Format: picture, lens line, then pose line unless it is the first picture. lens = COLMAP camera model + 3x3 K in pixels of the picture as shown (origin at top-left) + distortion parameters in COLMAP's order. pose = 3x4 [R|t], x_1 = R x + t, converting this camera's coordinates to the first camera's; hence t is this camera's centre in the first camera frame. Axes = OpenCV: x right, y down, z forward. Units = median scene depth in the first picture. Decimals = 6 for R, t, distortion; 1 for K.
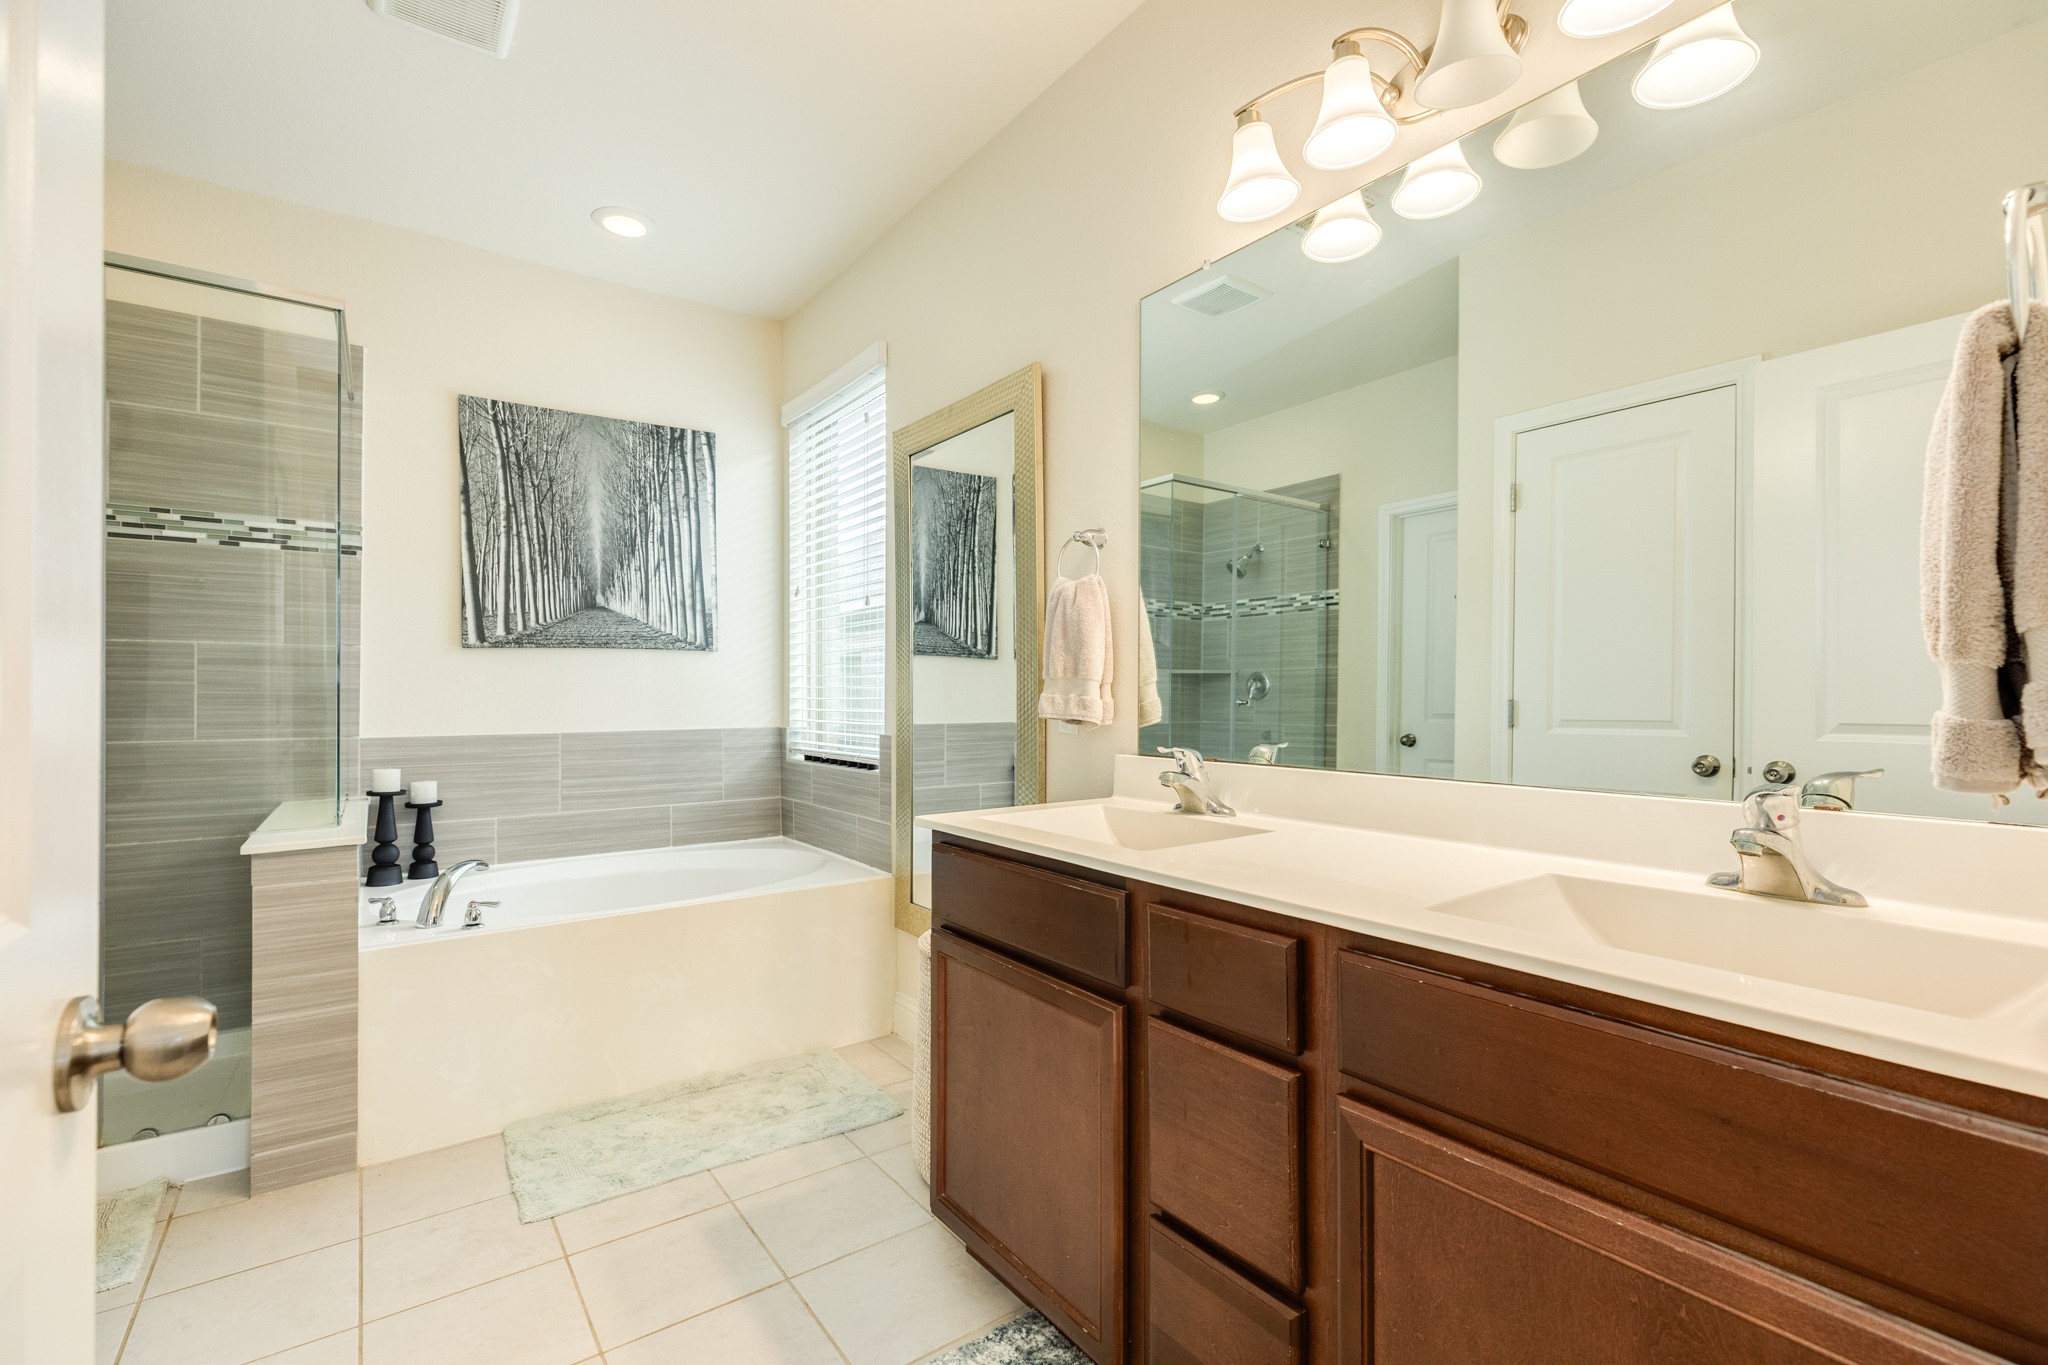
lens RADIAL K [[899.4, 0, 1018.7], [0, 899.4, 702.3], [0, 0, 1]] dist [-0.002419, 0.000046]
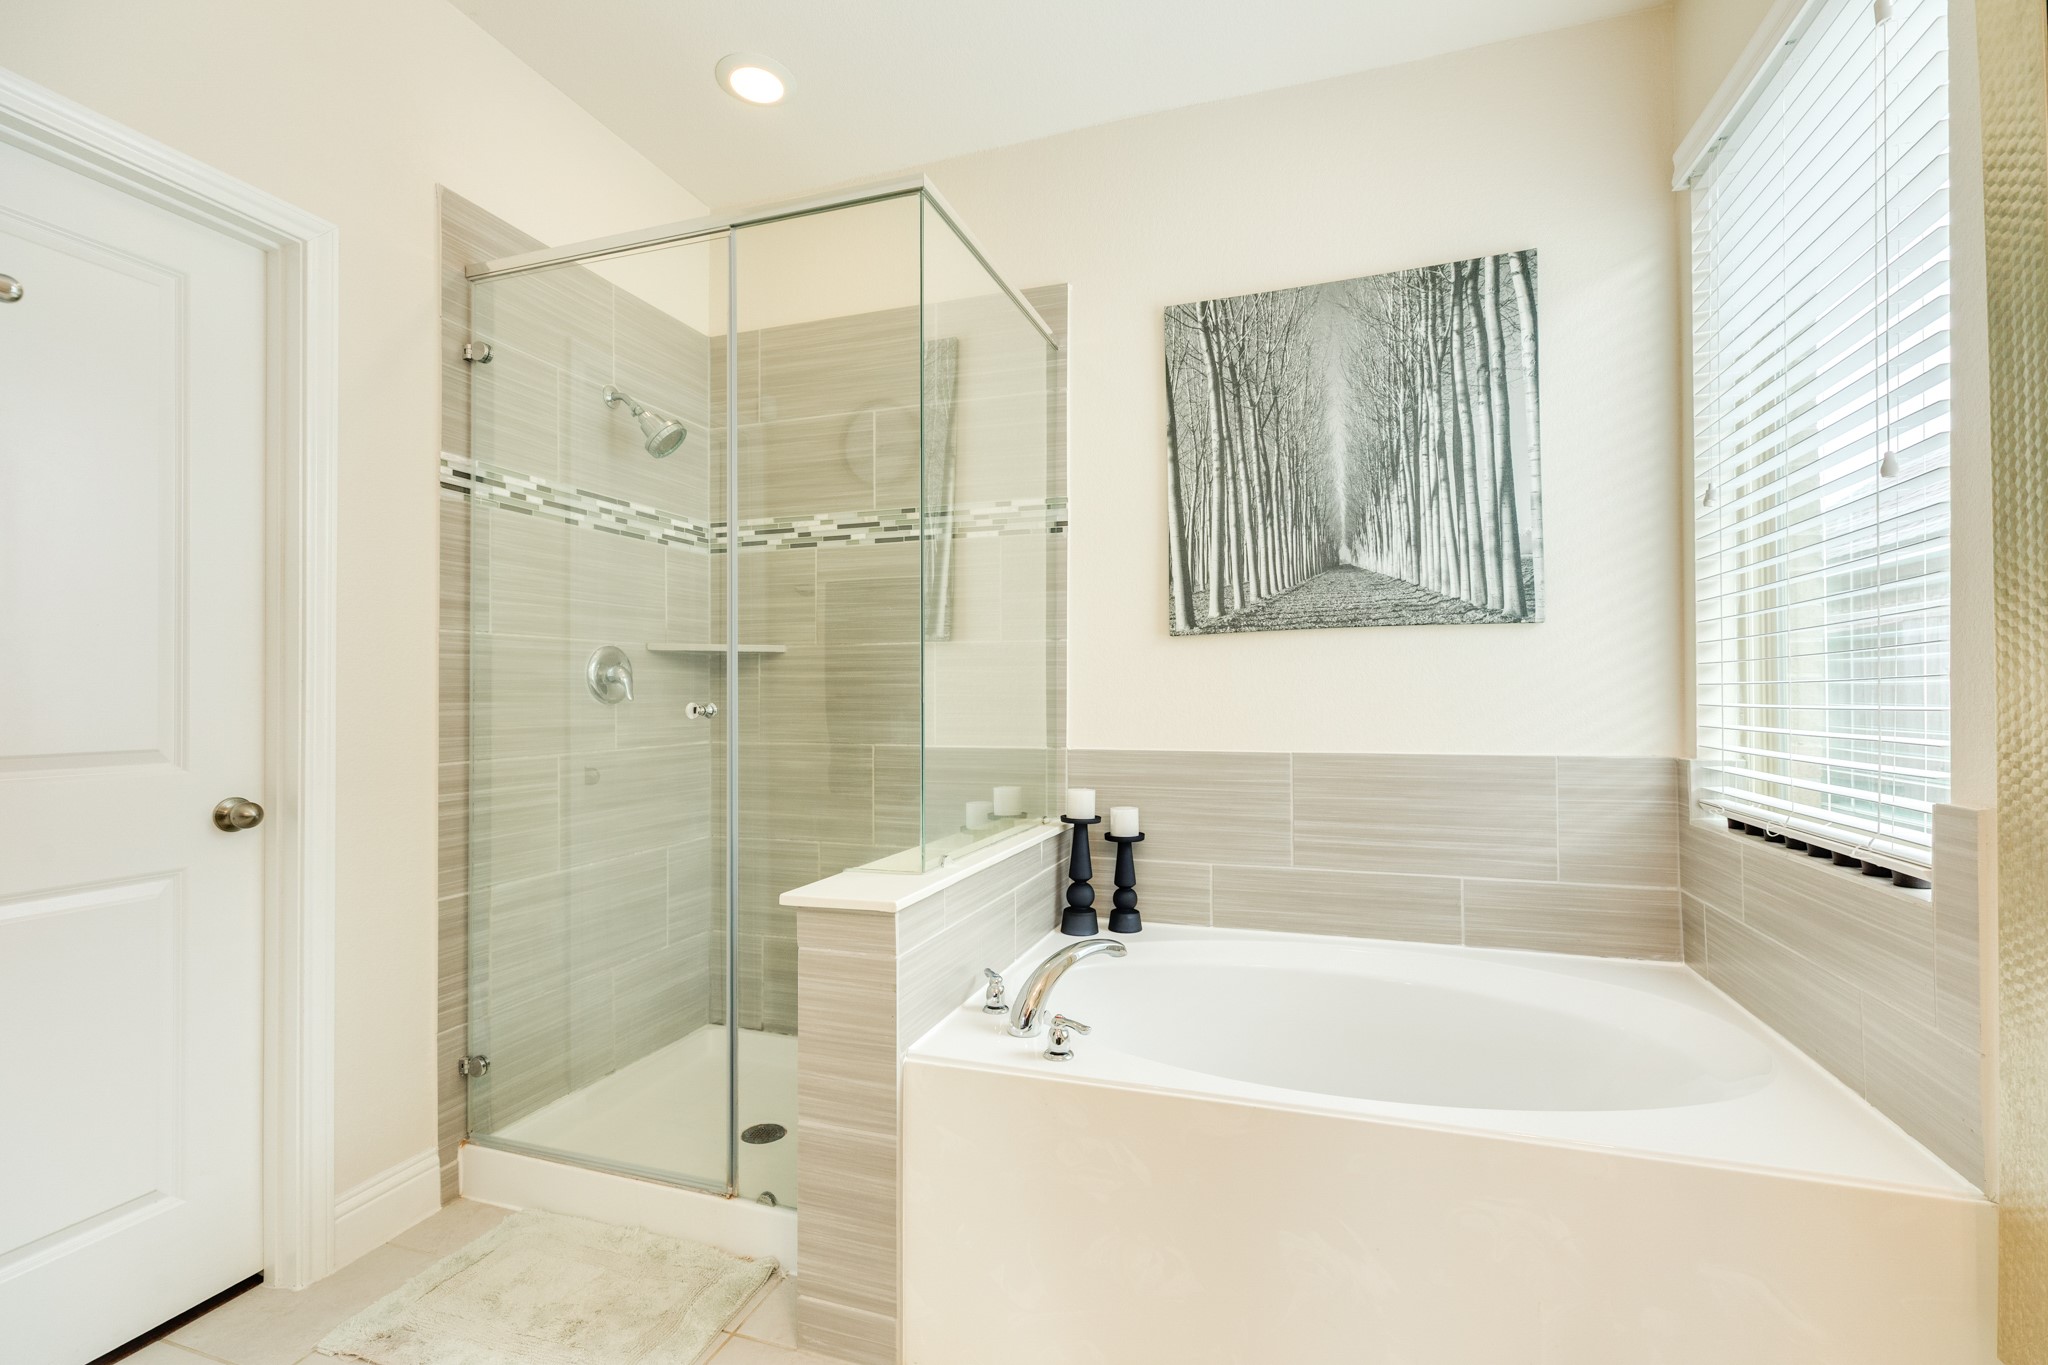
lens RADIAL K [[899.4, 0, 1028.2], [0, 899.4, 684.9], [0, 0, 1]] dist [-0.002419, 0.000046]
pose [[0.580431, -0.009957, -0.814249, -0.063676], [-0.006070, 0.999845, -0.016553, -0.005593], [0.814287, 0.014551, 0.580280, 0.440533]]
